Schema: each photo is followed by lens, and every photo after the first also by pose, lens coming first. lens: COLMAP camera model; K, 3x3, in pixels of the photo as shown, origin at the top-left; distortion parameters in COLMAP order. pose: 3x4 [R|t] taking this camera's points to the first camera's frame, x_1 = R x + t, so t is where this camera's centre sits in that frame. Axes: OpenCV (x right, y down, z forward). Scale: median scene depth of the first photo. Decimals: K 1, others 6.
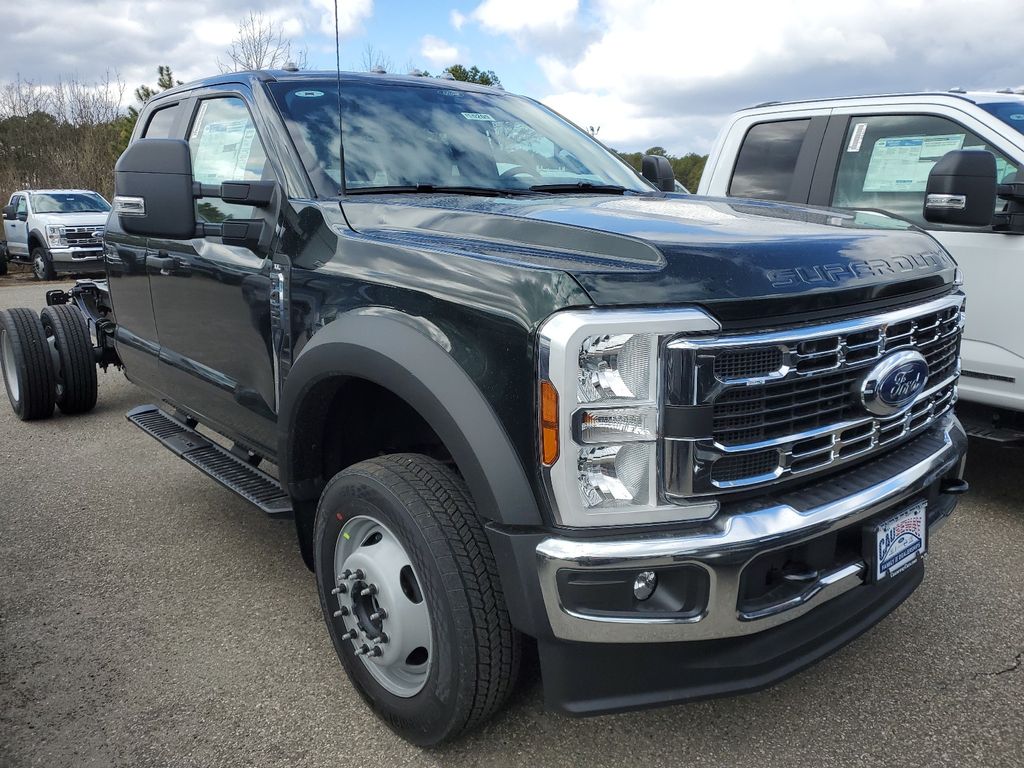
lens RADIAL K [[838.1, 0, 517.0], [0, 838.1, 377.1], [0, 0, 1]] dist [0.044850, 0.007723]
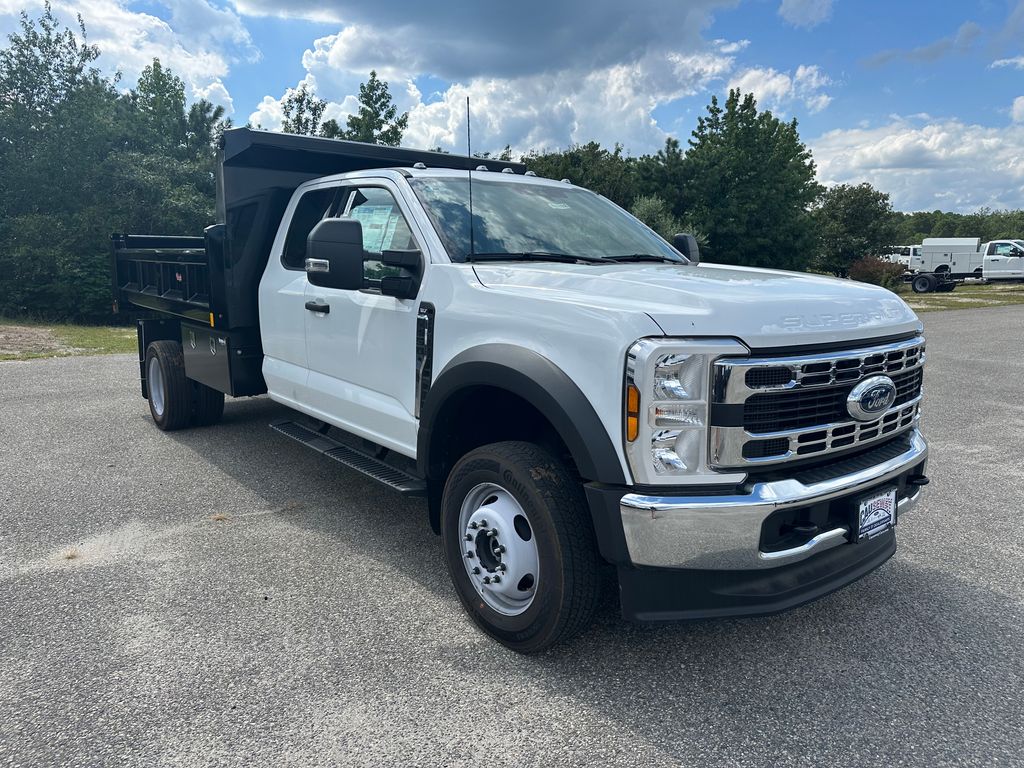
lens RADIAL K [[777.0, 0, 499.8], [0, 777.0, 382.9], [0, 0, 1]] dist [0.074850, 0.003724]
pose [[0.999342, 0.025916, -0.025392, -0.145122], [-0.027295, 0.998084, -0.055530, 0.073452], [0.023905, 0.056187, 0.998134, -0.343002]]
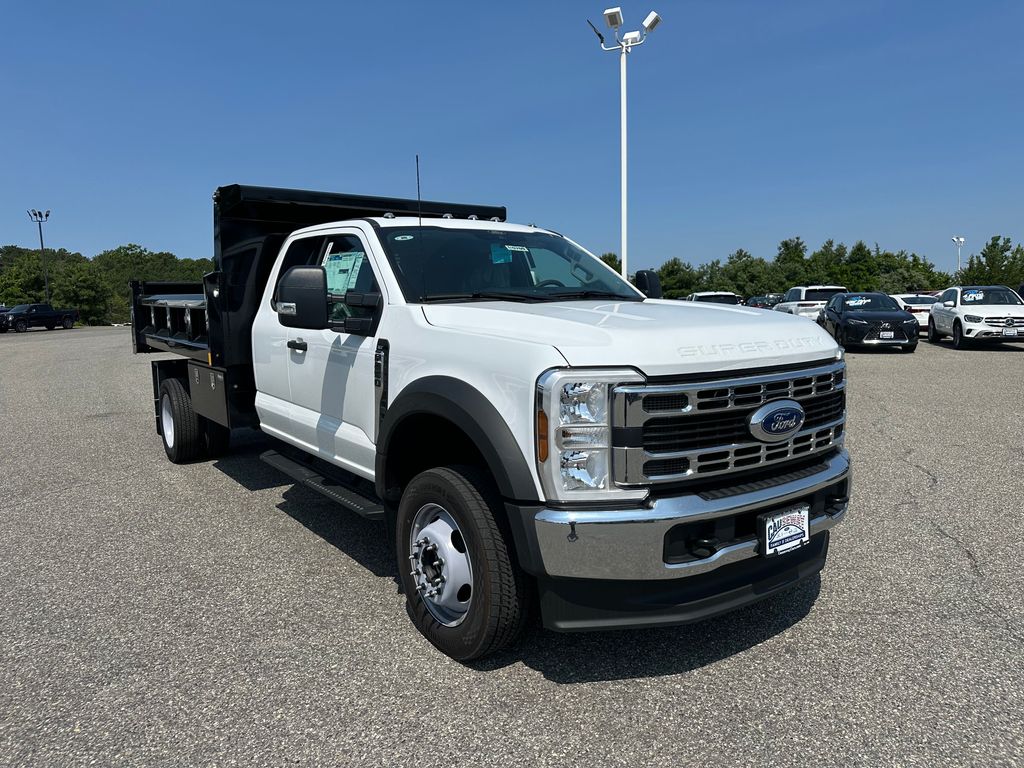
lens RADIAL K [[777.0, 0, 497.3], [0, 777.0, 367.1], [0, 0, 1]] dist [0.074850, 0.003724]
pose [[0.995890, 0.008481, -0.090172, 0.074811], [-0.018909, 0.993136, -0.115428, 0.085713], [0.088574, 0.116658, 0.989215, -0.479080]]
